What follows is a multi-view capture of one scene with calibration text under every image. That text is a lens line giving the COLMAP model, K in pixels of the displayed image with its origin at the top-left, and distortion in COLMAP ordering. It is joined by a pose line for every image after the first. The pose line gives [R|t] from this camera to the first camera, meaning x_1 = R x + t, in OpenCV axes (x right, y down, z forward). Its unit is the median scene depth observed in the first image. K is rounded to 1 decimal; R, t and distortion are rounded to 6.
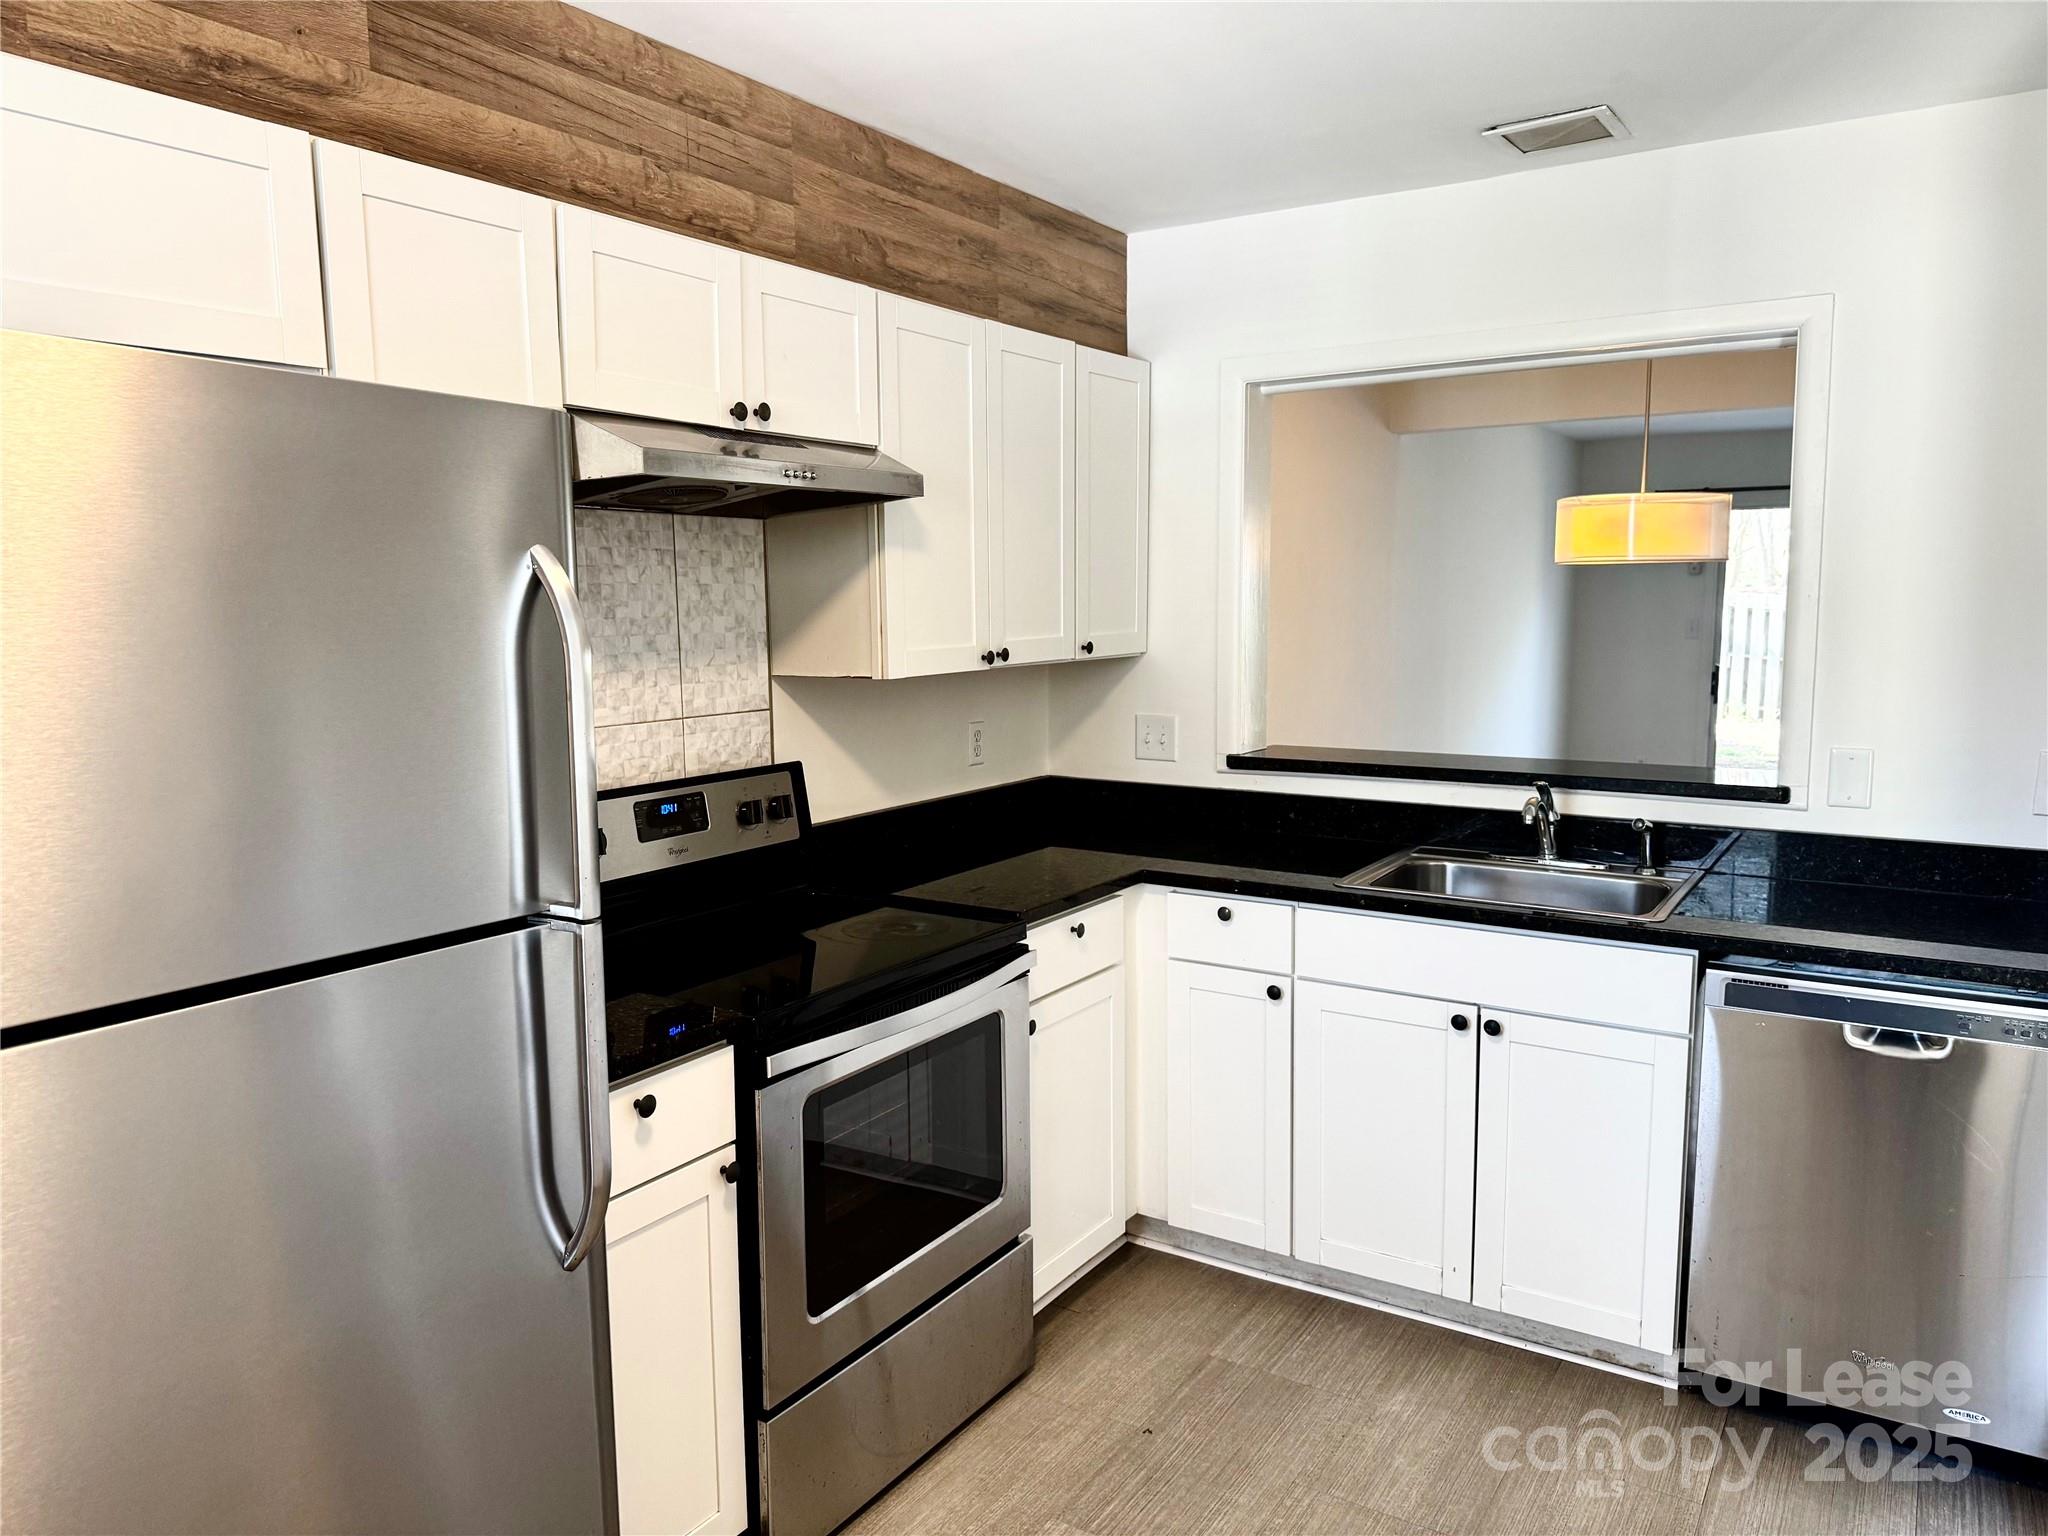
lens RADIAL K [[1429.6, 0, 1031.1], [0, 1429.6, 770.6], [0, 0, 1]] dist [0.040161, -0.039218]
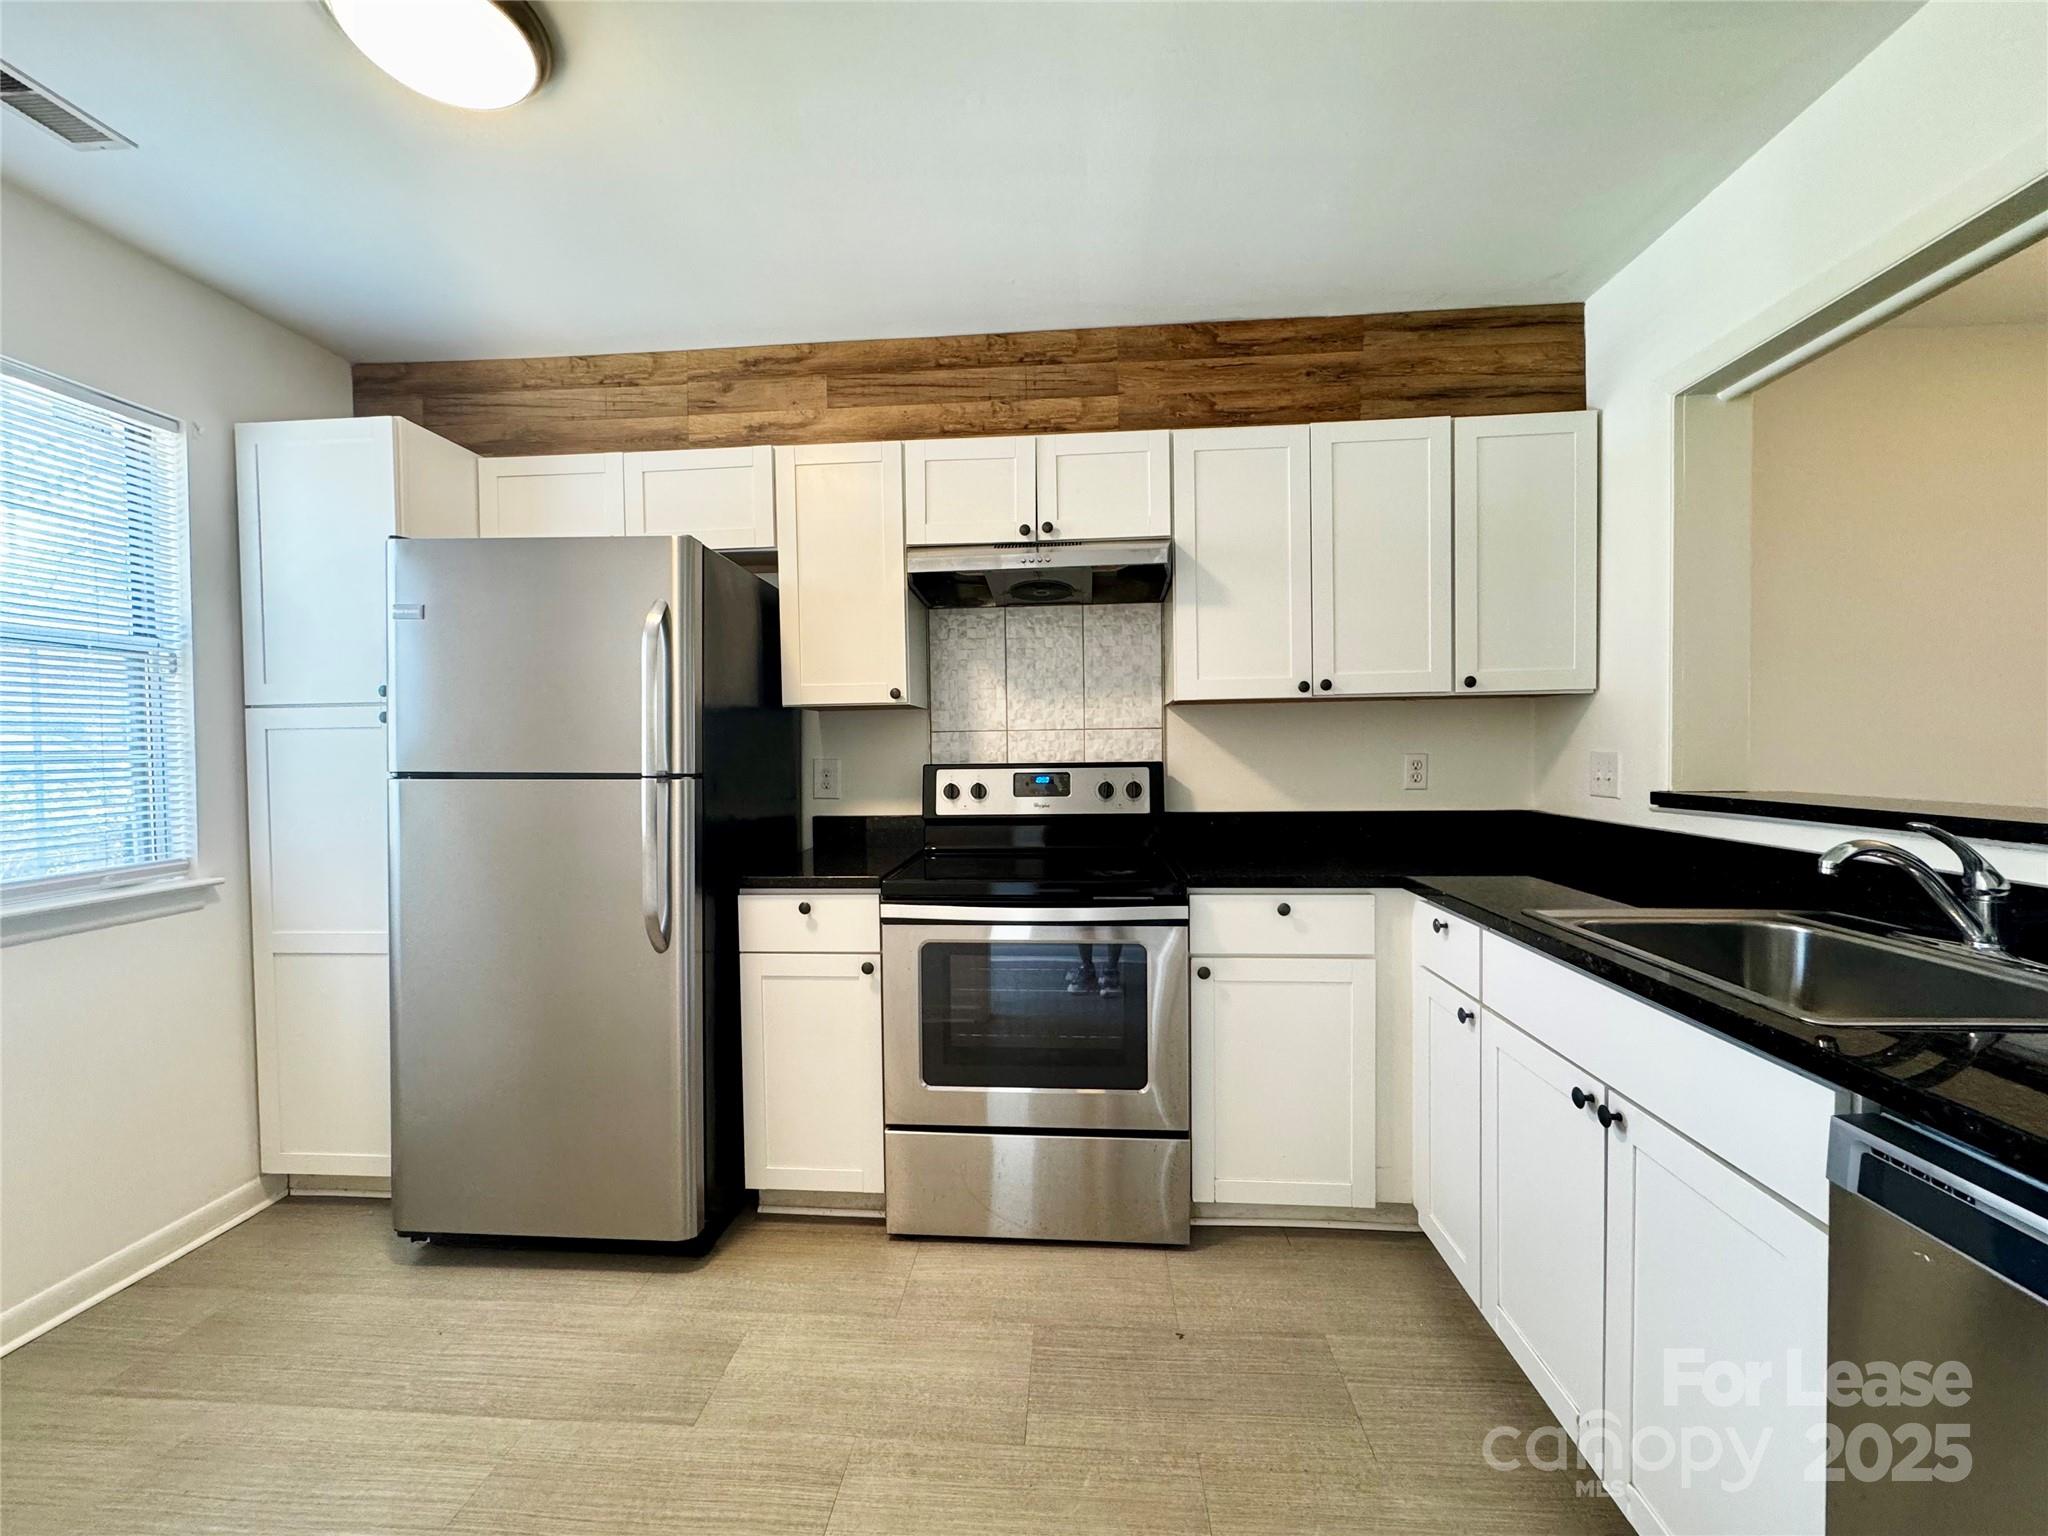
lens RADIAL K [[817.1, 0, 1023.1], [0, 817.1, 765.8], [0, 0, 1]] dist [-0.000764, 0.000015]
pose [[0.482208, 0.024256, -0.875721, 0.527674], [-0.098558, 0.994773, -0.026717, 0.035841], [0.870495, 0.099193, 0.482078, 0.490125]]
